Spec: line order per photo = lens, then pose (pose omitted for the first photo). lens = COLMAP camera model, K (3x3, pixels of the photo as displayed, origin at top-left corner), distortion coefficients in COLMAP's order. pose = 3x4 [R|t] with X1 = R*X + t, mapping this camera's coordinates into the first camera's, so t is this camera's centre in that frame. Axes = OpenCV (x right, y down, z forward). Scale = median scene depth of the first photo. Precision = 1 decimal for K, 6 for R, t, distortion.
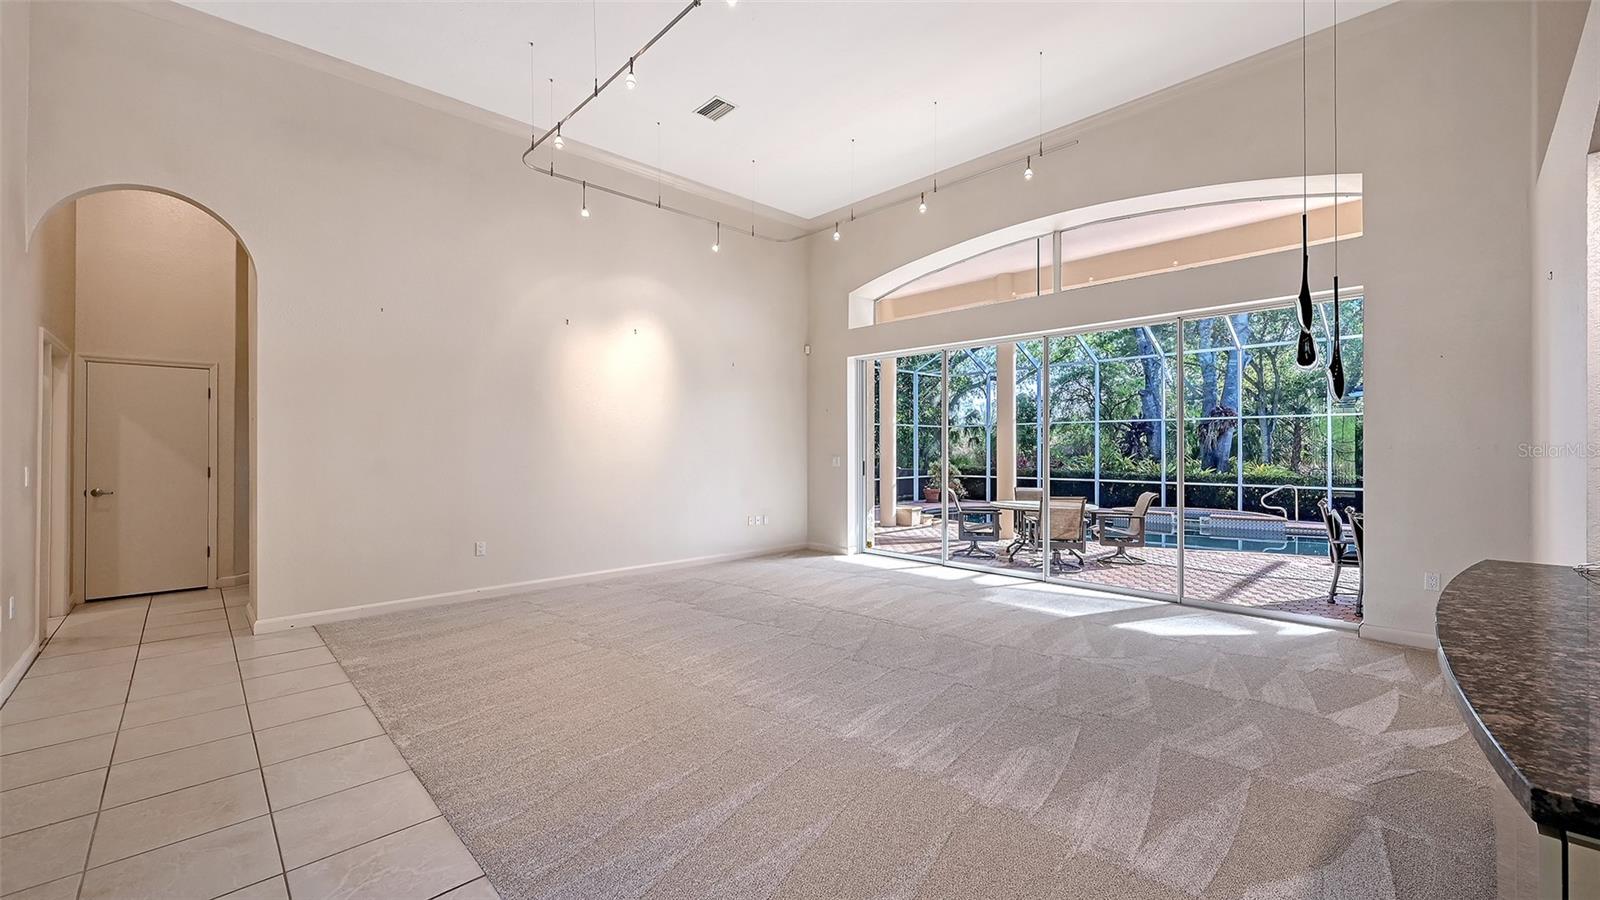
lens RADIAL K [[640.4, 0, 801.4], [0, 640.4, 446.2], [0, 0, 1]] dist [-0.012547, 0.000105]
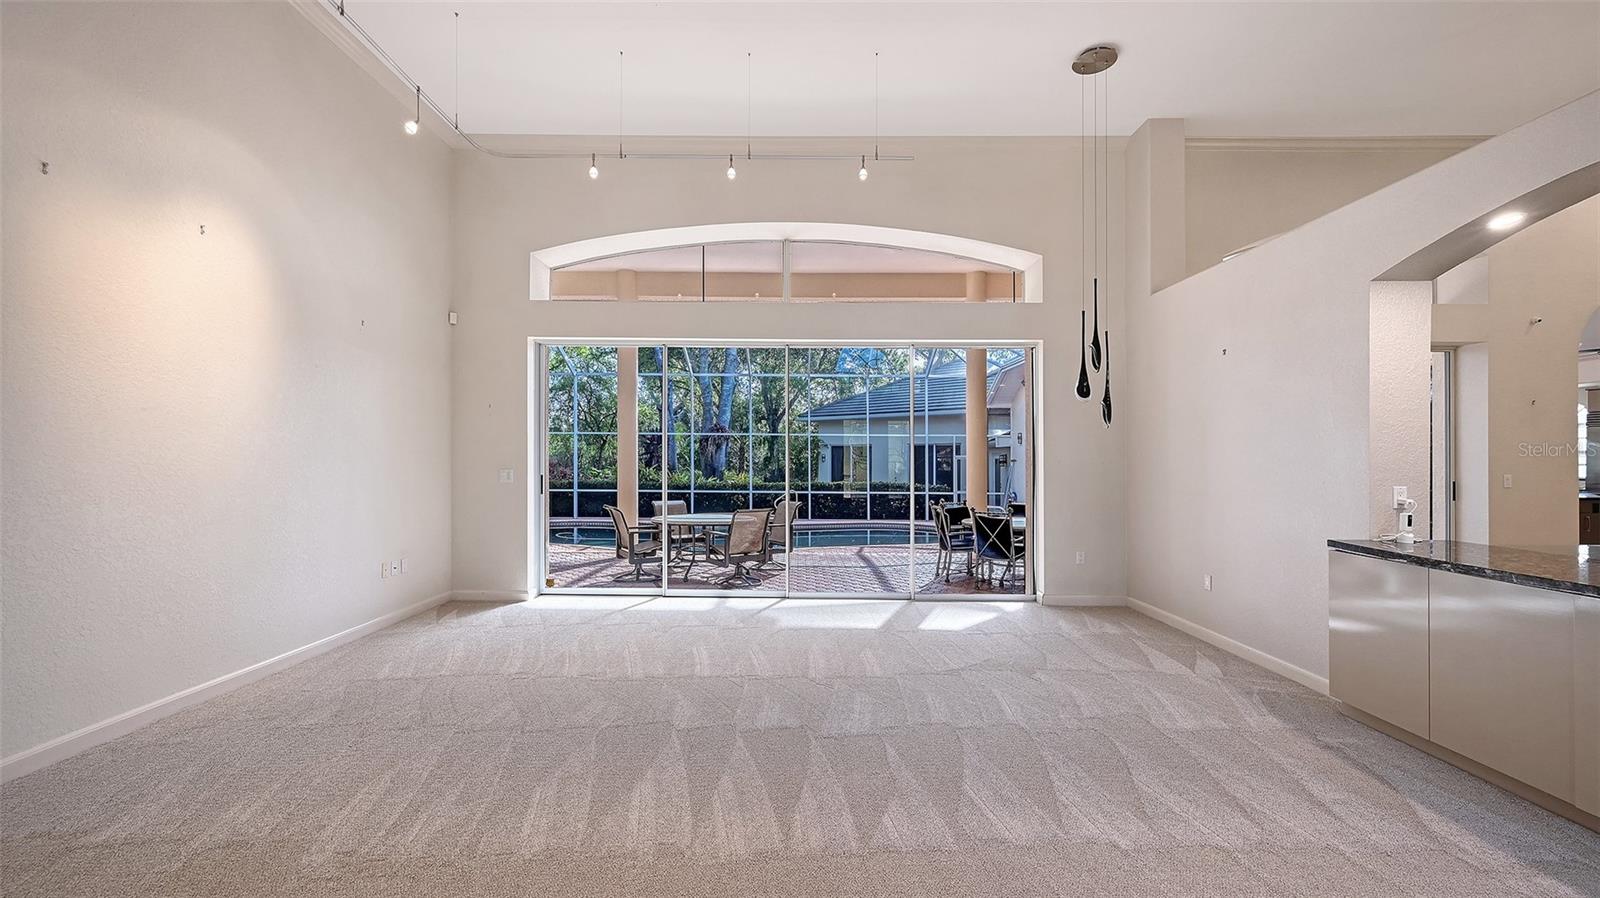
lens RADIAL K [[640.4, 0, 799.3], [0, 640.4, 461.1], [0, 0, 1]] dist [-0.012547, 0.000105]
pose [[0.692703, 0.005086, 0.721205, -0.258502], [-0.010469, 0.999941, 0.003004, 0.000825], [-0.721147, -0.009632, 0.692715, 0.262480]]
